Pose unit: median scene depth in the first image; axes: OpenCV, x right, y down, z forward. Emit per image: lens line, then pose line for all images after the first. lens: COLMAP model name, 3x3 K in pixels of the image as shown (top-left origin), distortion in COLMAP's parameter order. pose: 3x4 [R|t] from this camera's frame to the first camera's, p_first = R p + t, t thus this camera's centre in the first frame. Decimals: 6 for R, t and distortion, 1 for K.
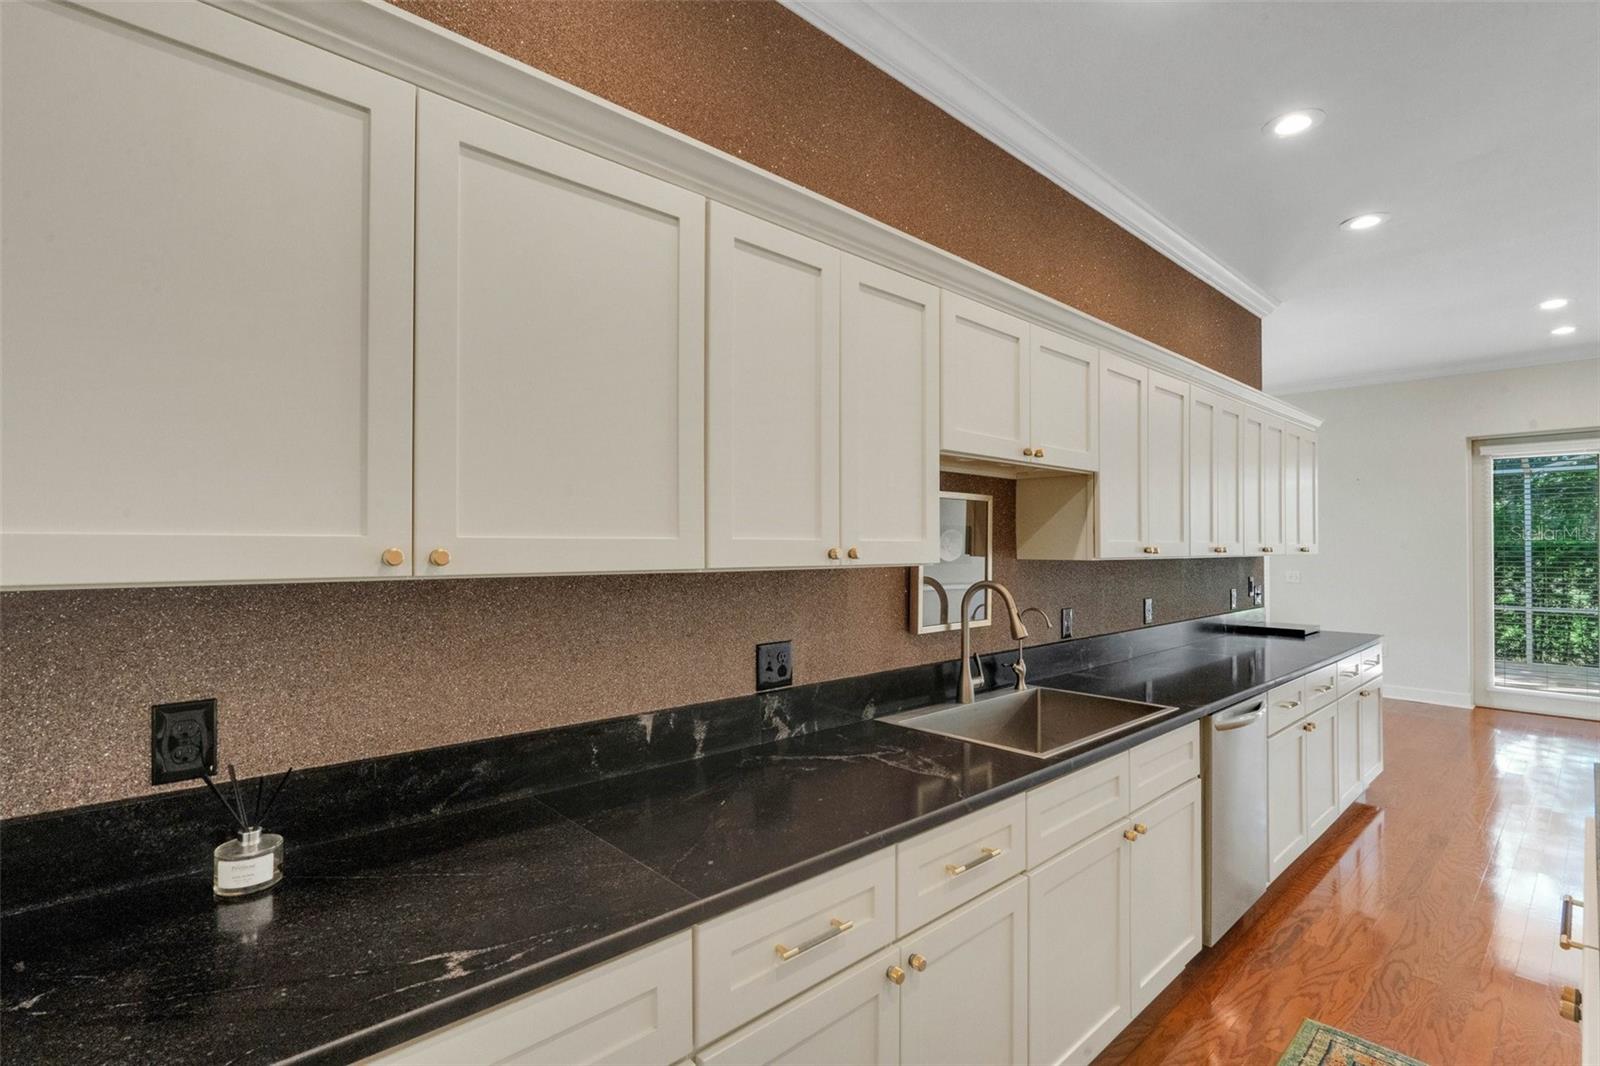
lens RADIAL K [[747.3, 0, 803.7], [0, 747.3, 532.1], [0, 0, 1]] dist [0.000552, -0.000172]
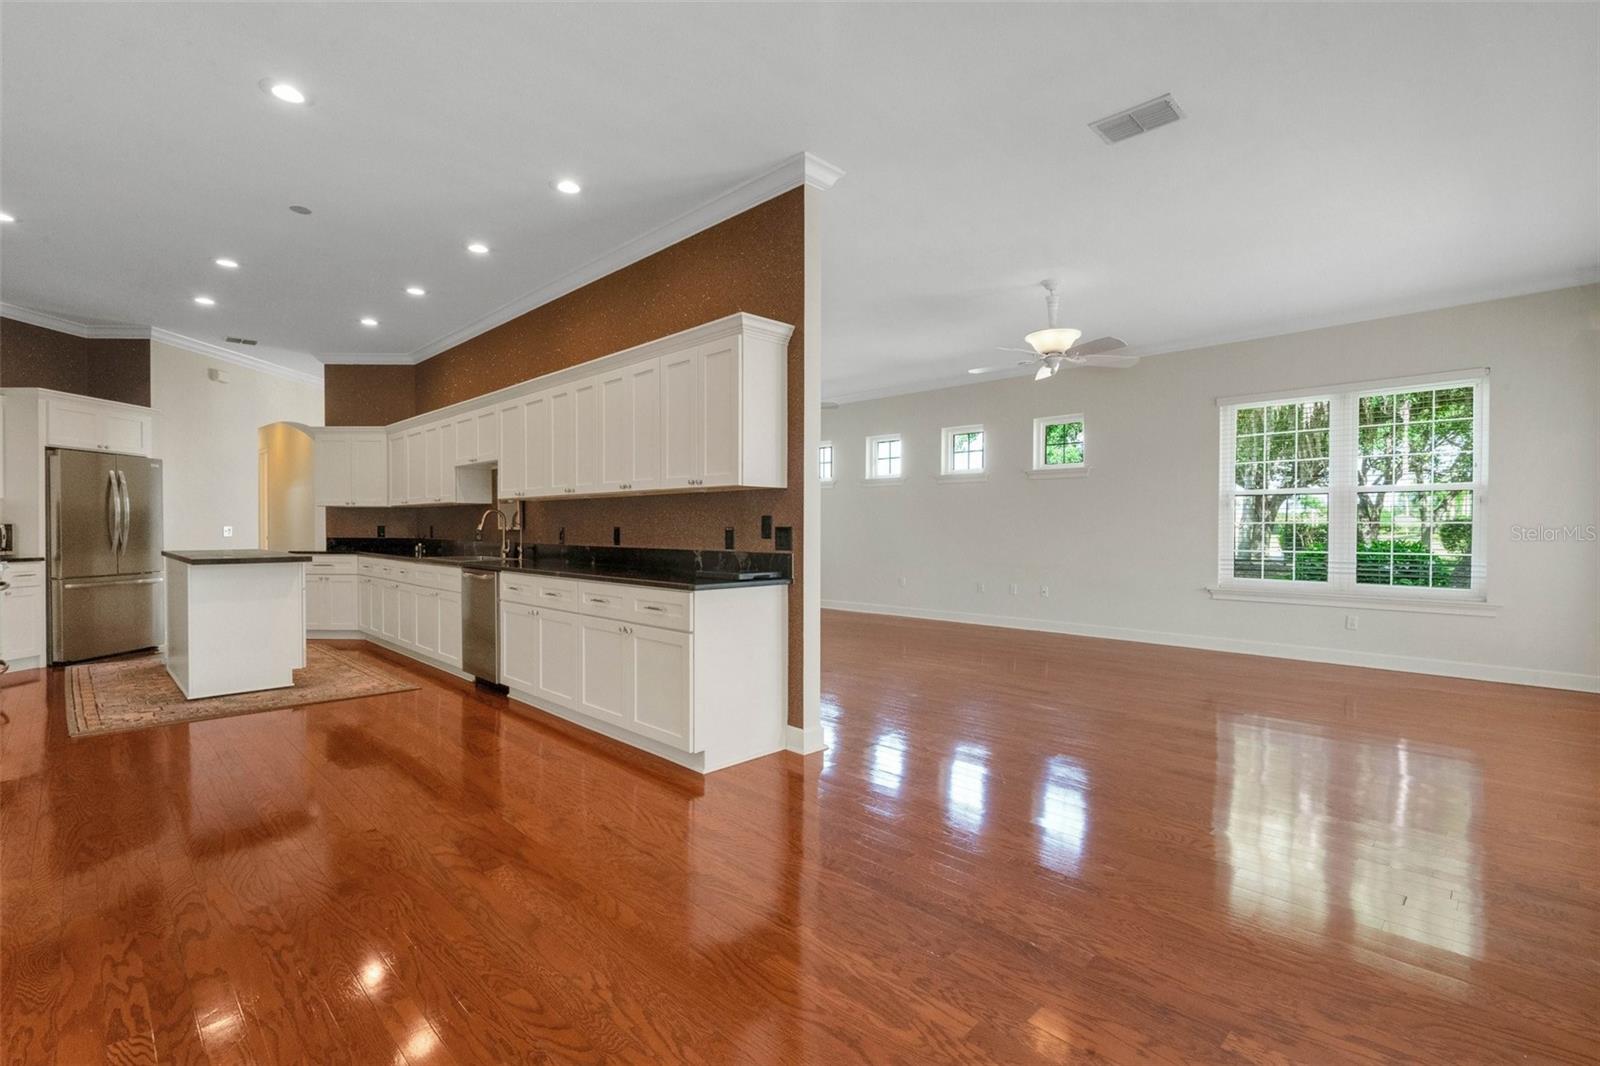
lens RADIAL K [[747.3, 0, 801.3], [0, 747.3, 536.1], [0, 0, 1]] dist [0.000552, -0.000172]
pose [[0.030785, 0.010968, -0.999466, 3.408327], [0.016926, 0.999791, 0.011493, 0.173343], [0.999383, -0.017270, 0.030593, 2.364484]]
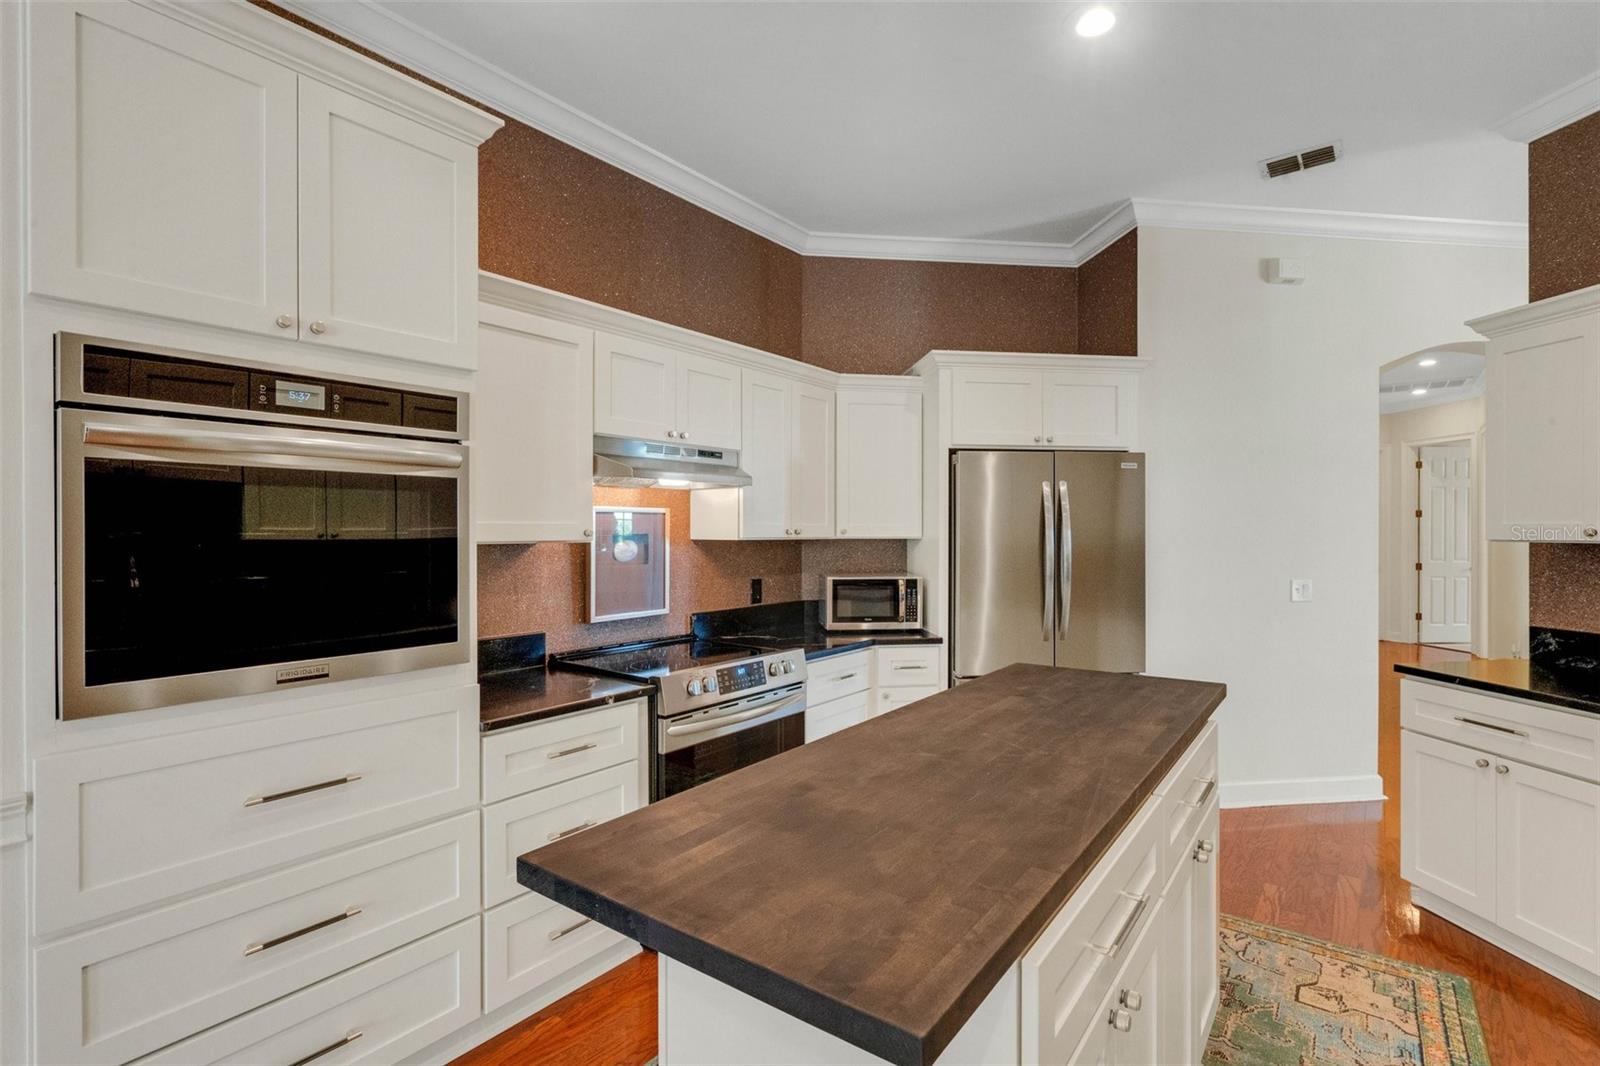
lens RADIAL K [[747.3, 0, 819.7], [0, 747.3, 534.9], [0, 0, 1]] dist [0.000552, -0.000172]
pose [[-0.981877, 0.000734, -0.189516, 0.940684], [0.003640, 0.999881, -0.014990, 0.026088], [0.189482, -0.015408, -0.981763, 1.100146]]
